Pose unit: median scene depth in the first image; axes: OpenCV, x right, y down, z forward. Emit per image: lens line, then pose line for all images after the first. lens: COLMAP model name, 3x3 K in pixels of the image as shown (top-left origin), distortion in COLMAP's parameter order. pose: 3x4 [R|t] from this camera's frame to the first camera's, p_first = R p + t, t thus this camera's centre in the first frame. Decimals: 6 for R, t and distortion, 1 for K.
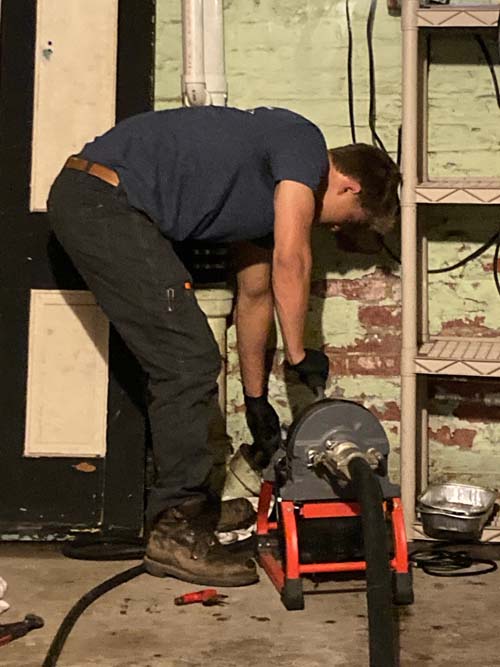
lens RADIAL K [[1652.6, 0, 250.0], [0, 1652.6, 333.5], [0, 0, 1]] dist [0.031023, 0.293388]
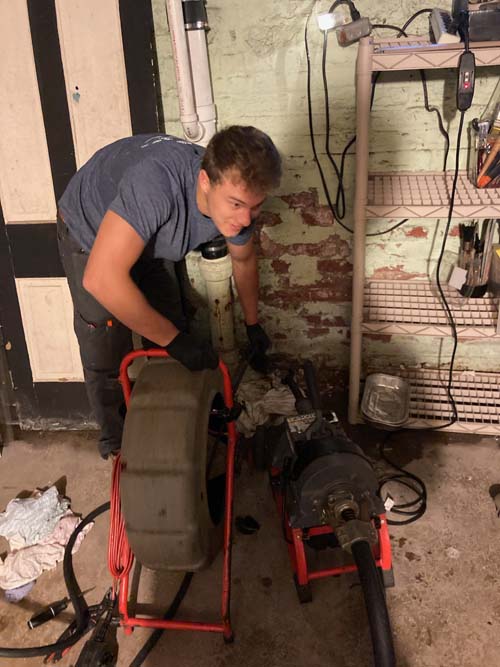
lens RADIAL K [[545.3, 0, 241.4], [0, 545.3, 333.5], [0, 0, 1]] dist [-0.000361, -0.002153]
pose [[0.997301, -0.072775, -0.009690, -0.002915], [0.070930, 0.921024, 0.382993, -0.150659], [-0.018947, -0.382647, 0.923700, 0.526118]]
